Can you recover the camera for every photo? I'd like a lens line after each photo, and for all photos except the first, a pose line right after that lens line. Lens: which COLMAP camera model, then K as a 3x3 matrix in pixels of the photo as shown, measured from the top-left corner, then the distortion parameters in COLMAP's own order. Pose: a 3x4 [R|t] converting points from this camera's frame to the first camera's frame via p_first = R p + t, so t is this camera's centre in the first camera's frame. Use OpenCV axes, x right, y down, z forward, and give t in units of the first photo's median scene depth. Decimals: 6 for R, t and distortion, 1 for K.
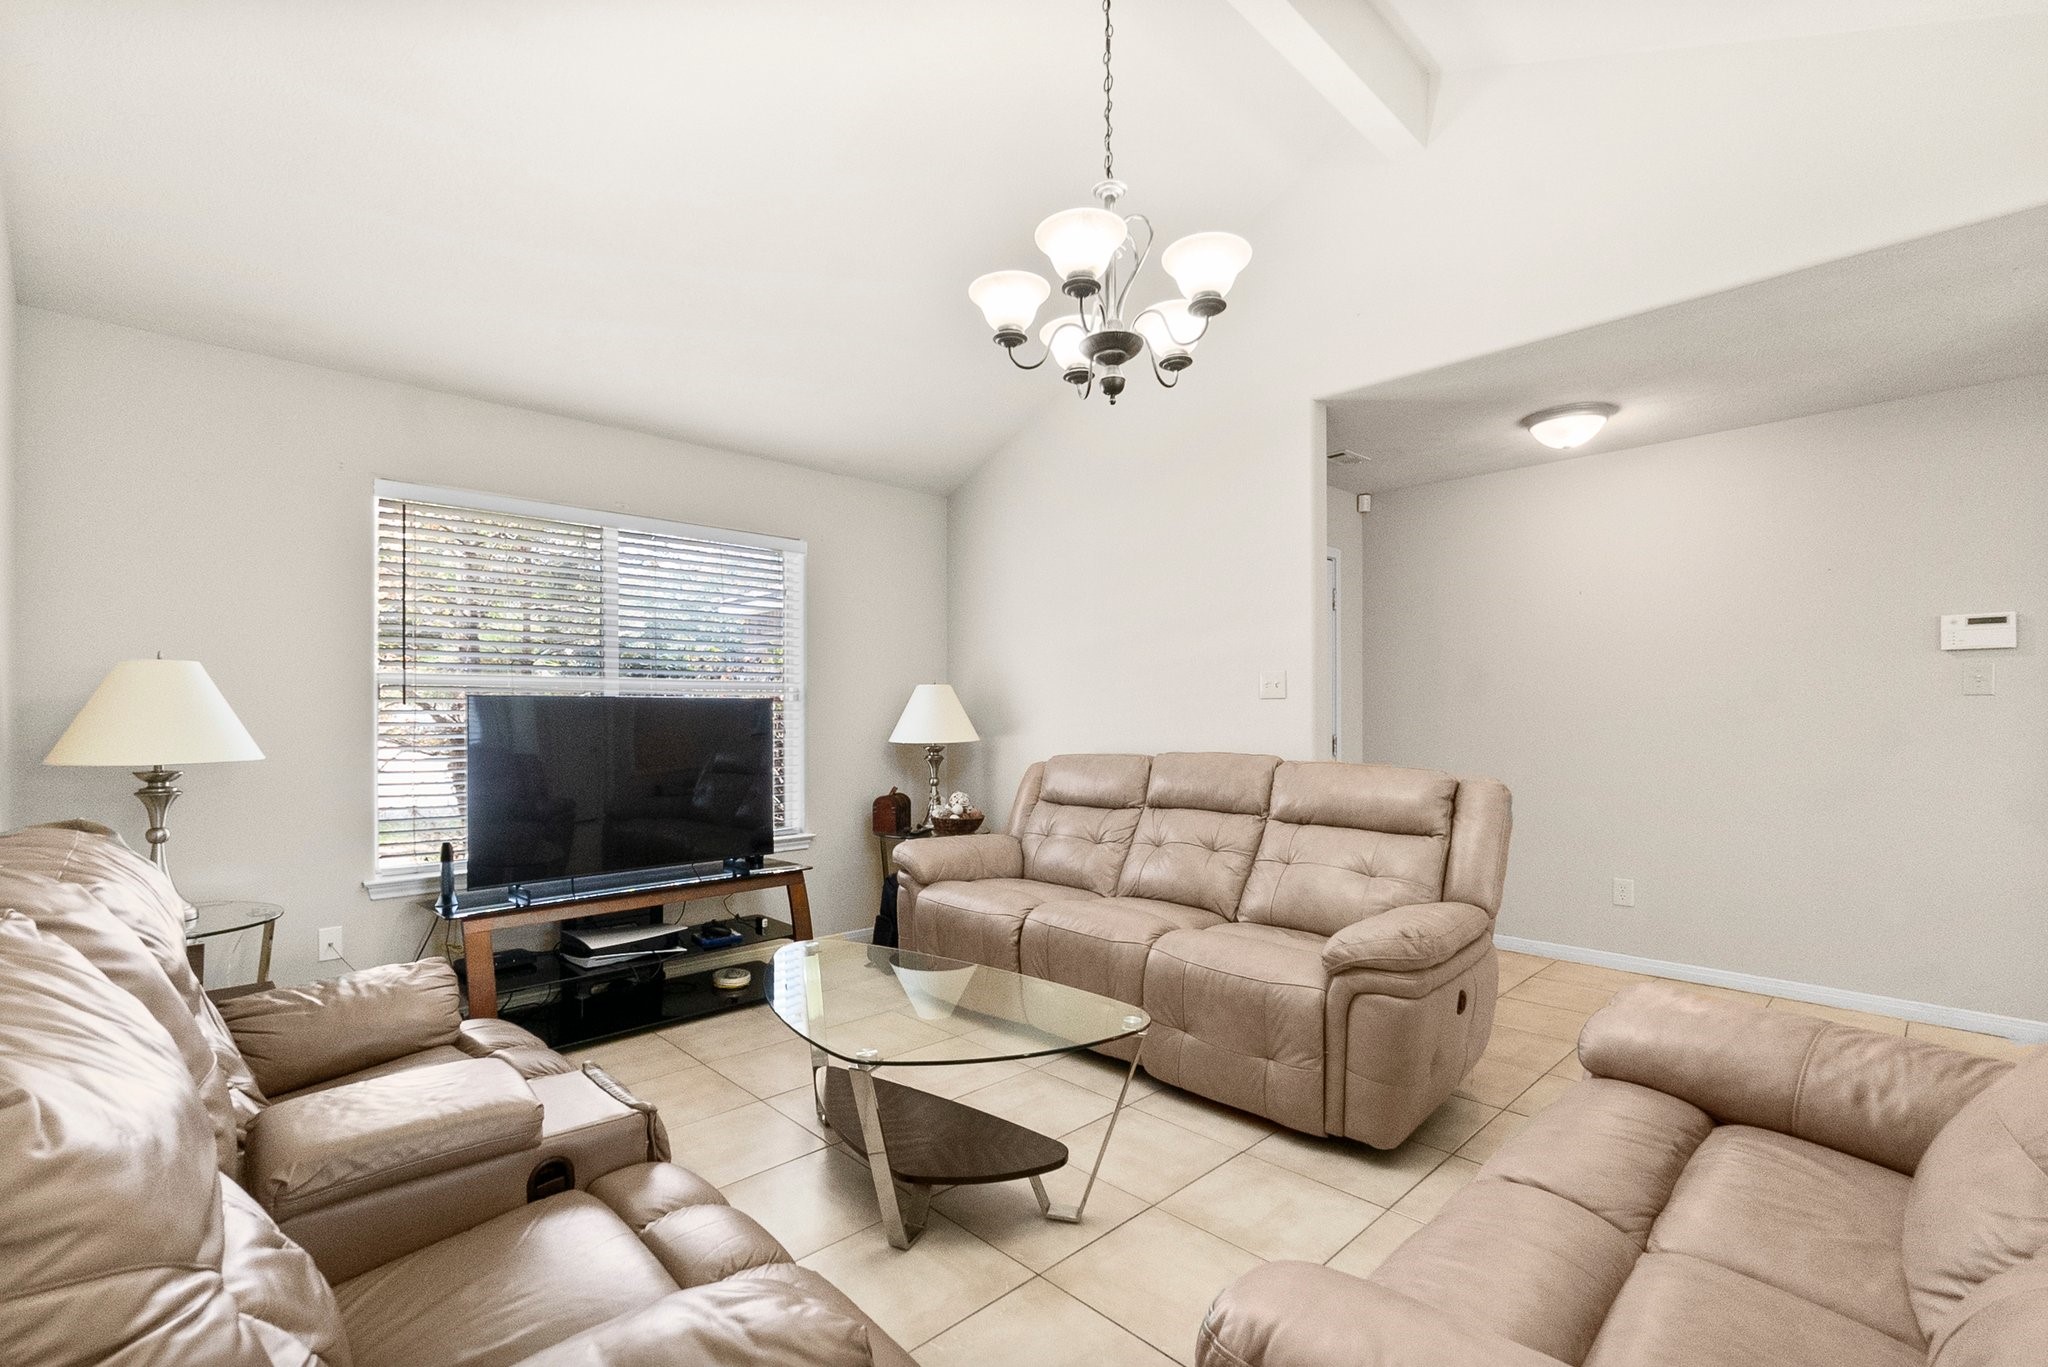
lens RADIAL K [[928.9, 0, 980.2], [0, 928.9, 705.3], [0, 0, 1]] dist [0.000376, 0.000523]
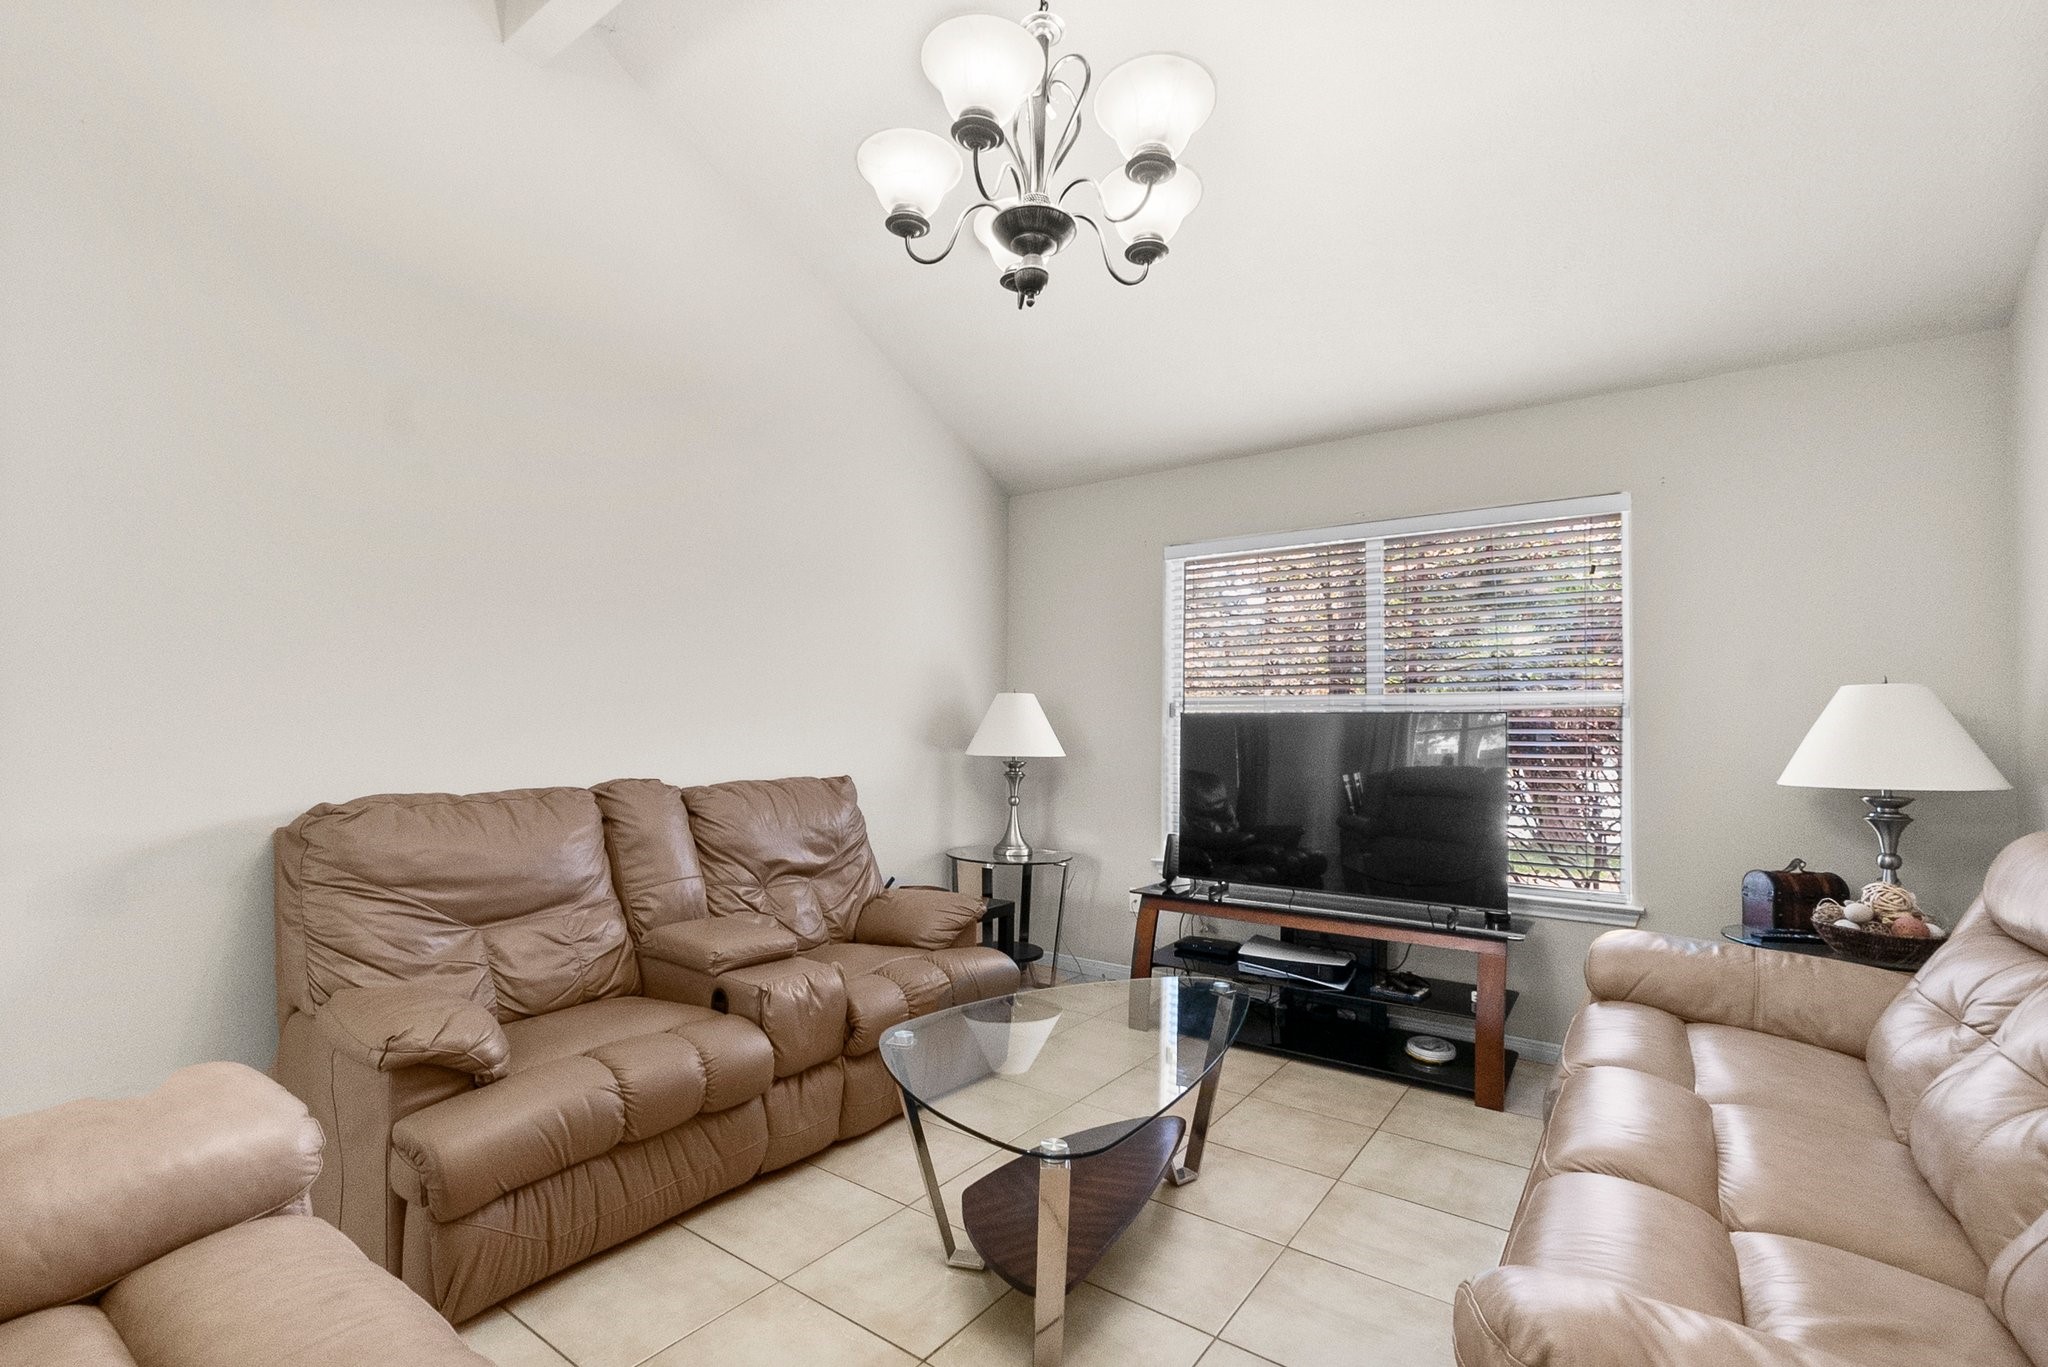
lens RADIAL K [[928.9, 0, 980.2], [0, 928.9, 705.3], [0, 0, 1]] dist [0.000376, 0.000523]
pose [[0.184995, -0.022054, -0.982492, 0.524399], [-0.007945, 0.999682, -0.023936, 0.009803], [0.982707, 0.012234, 0.184761, 0.485495]]
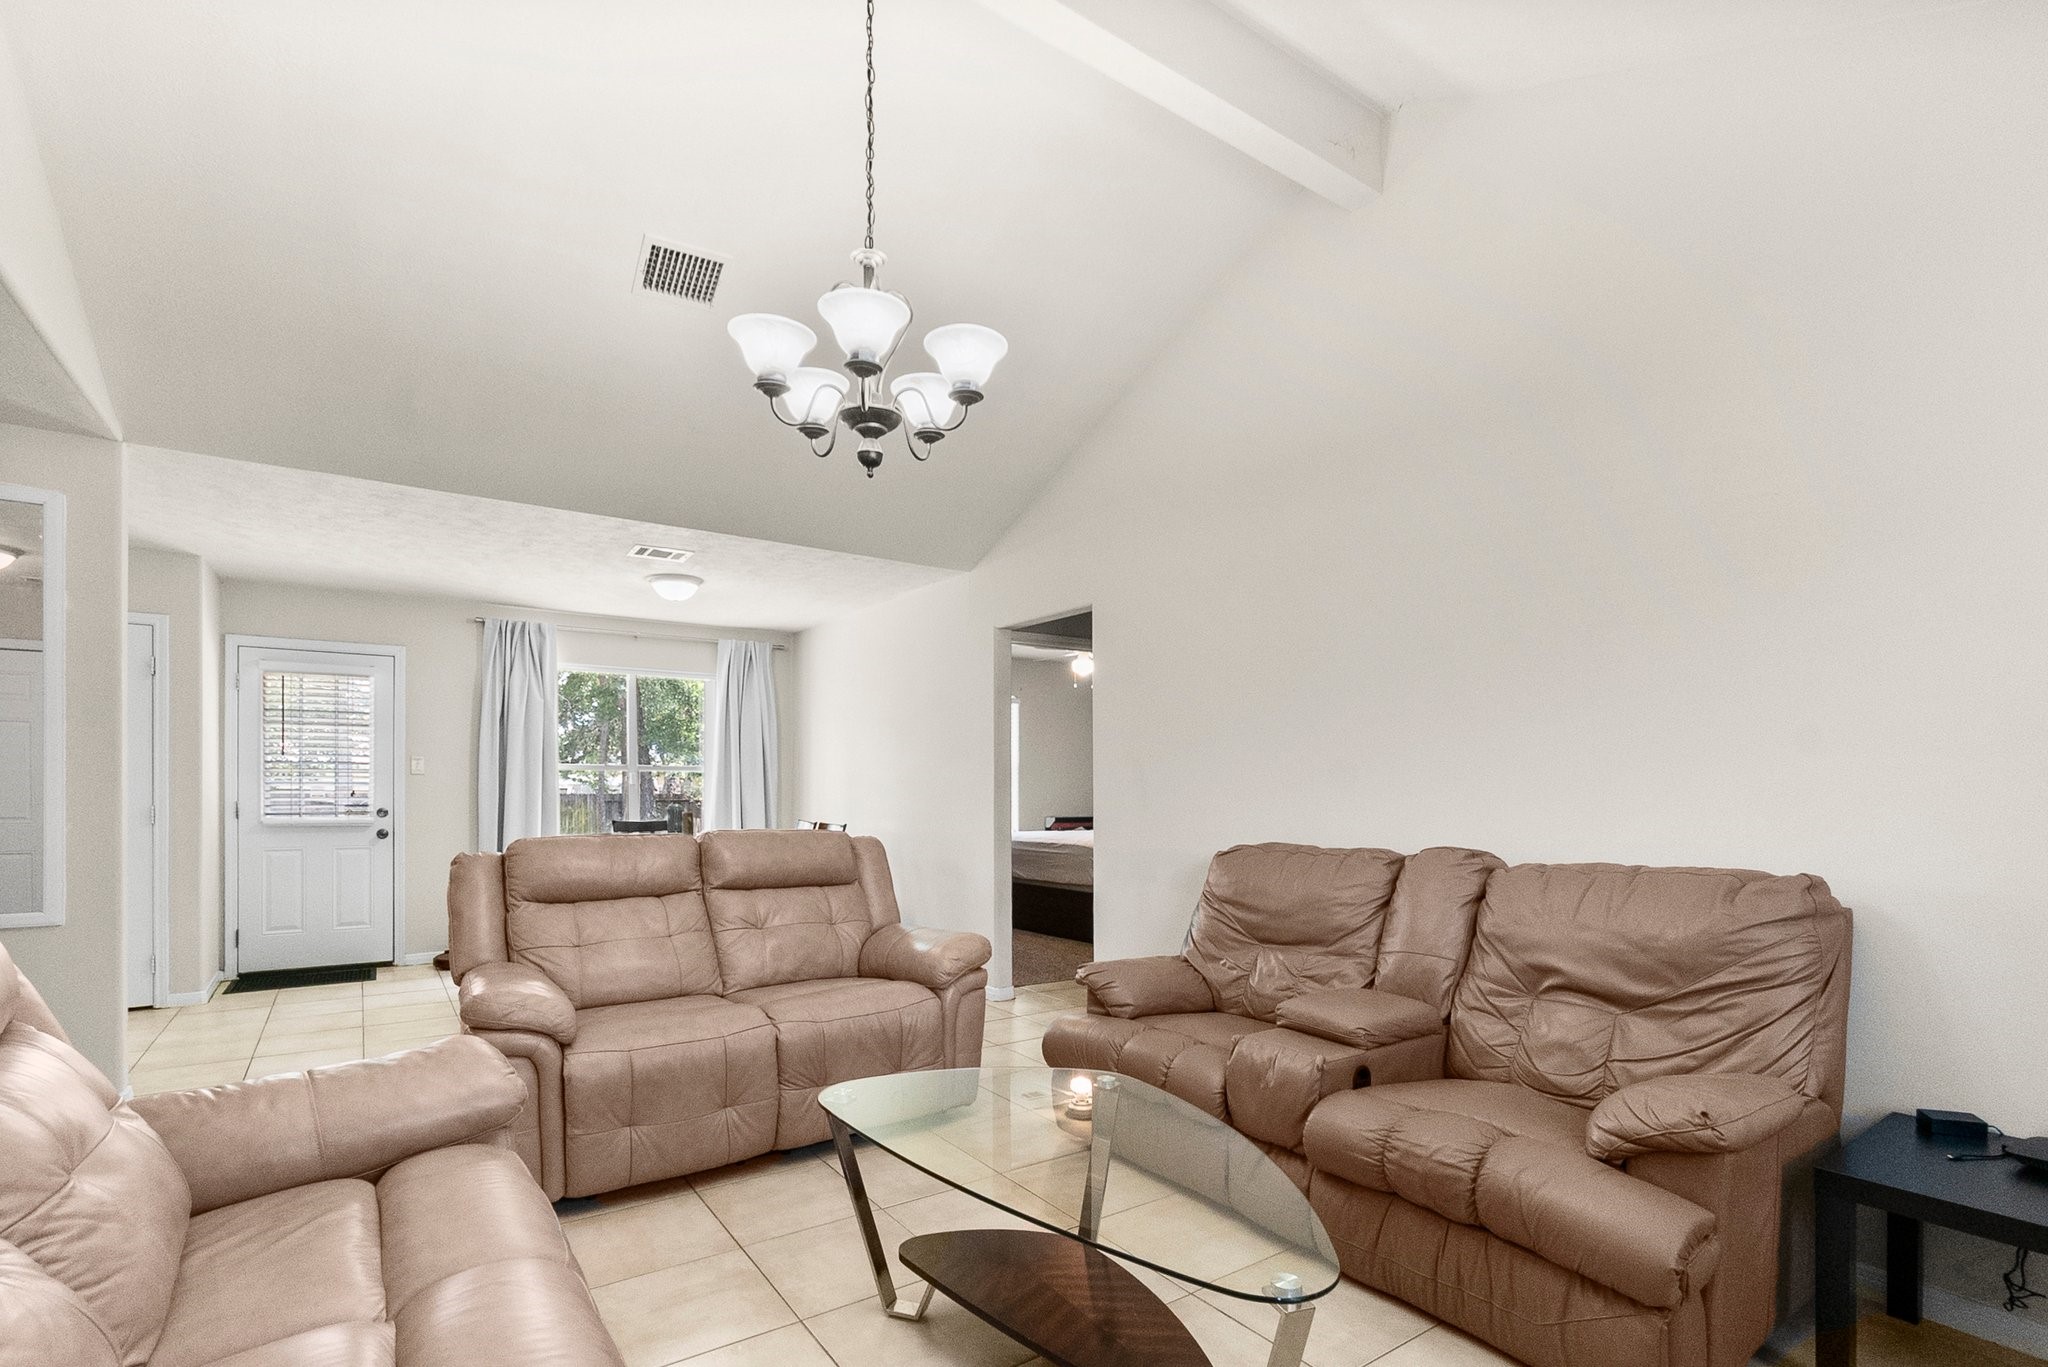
lens RADIAL K [[940.8, 0, 997.4], [0, 940.8, 784.5], [0, 0, 1]] dist [-0.000326, 0.000002]
pose [[-0.990437, 0.003463, 0.137923, -0.067714], [0.002337, 0.999963, -0.008330, 0.006875], [-0.137946, -0.007928, -0.990408, 1.200902]]
